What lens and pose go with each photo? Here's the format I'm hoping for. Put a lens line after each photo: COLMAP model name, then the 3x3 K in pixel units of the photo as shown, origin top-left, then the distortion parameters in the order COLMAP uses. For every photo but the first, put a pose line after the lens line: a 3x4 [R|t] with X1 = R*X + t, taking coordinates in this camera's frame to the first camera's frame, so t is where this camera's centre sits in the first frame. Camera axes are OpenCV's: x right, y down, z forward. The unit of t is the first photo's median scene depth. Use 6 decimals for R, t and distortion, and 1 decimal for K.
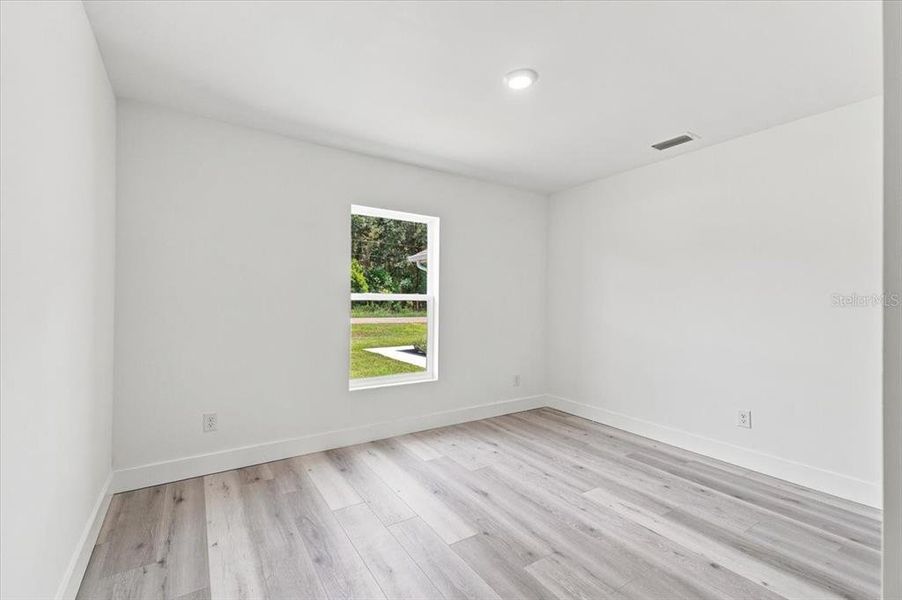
lens RADIAL K [[384.8, 0, 448.0], [0, 384.8, 300.6], [0, 0, 1]] dist [0.025792, -0.000730]
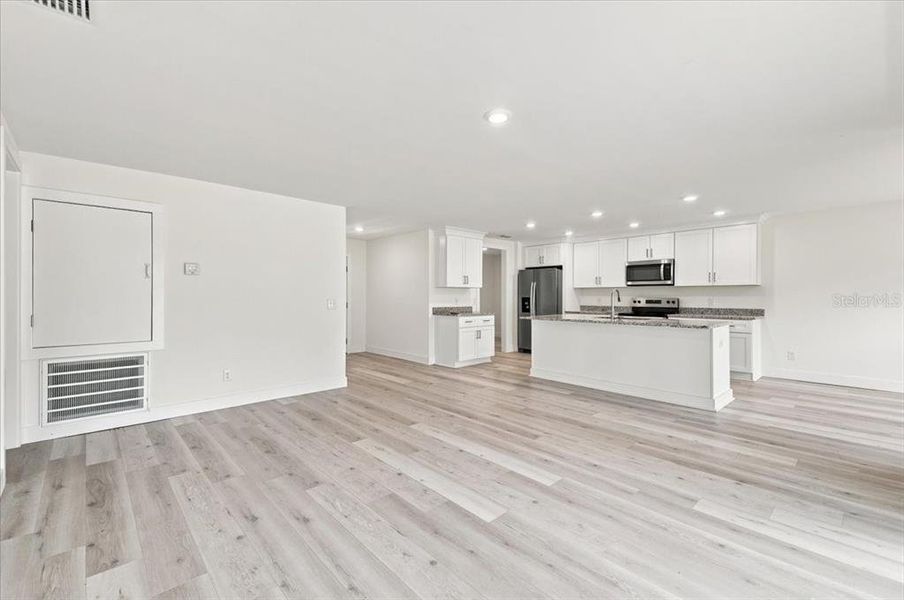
lens RADIAL K [[385.6, 0, 449.0], [0, 385.6, 300.6], [0, 0, 1]] dist [0.025792, -0.000730]
pose [[0.983890, 0.002399, 0.178761, 0.345835], [-0.004623, 0.999917, 0.012027, -0.001383], [-0.178718, -0.012660, 0.983819, -0.516791]]
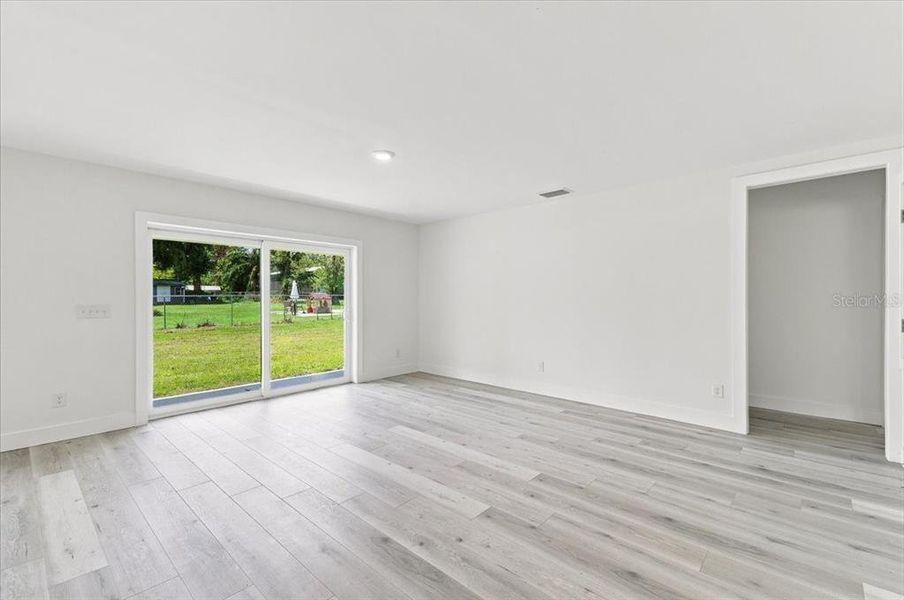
lens RADIAL K [[391.4, 0, 446.9], [0, 391.4, 300.1], [0, 0, 1]] dist [0.017377, -0.000219]
pose [[-0.967393, 0.006801, -0.253190, 0.771000], [0.005074, 0.999959, 0.007476, -0.000897], [0.253231, 0.005947, -0.967388, 1.722428]]
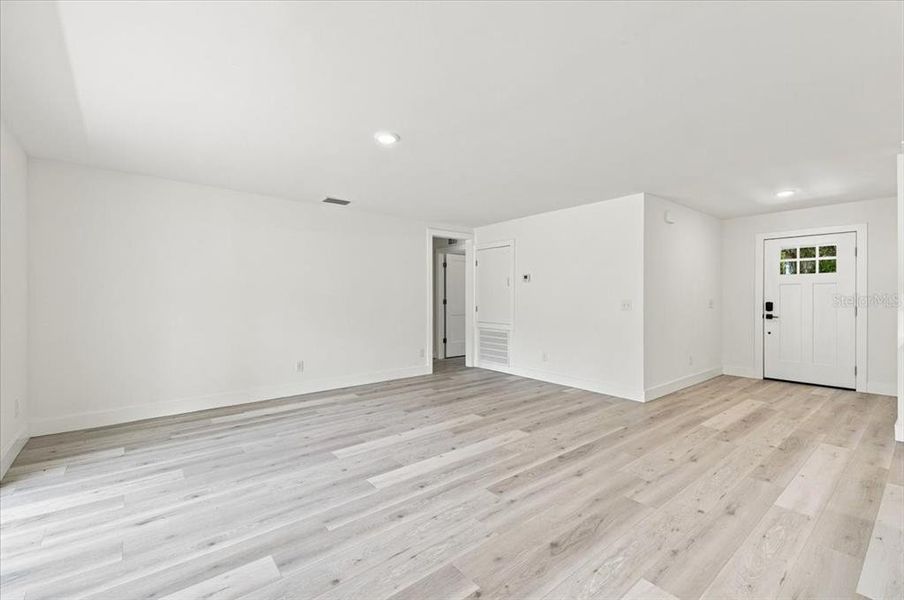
lens RADIAL K [[385.6, 0, 449.0], [0, 385.6, 300.6], [0, 0, 1]] dist [0.025792, -0.000730]
pose [[0.115836, 0.013733, -0.993173, 1.786028], [0.000544, 0.999903, 0.013889, -0.003708], [0.993268, -0.002149, 0.115817, 0.488740]]
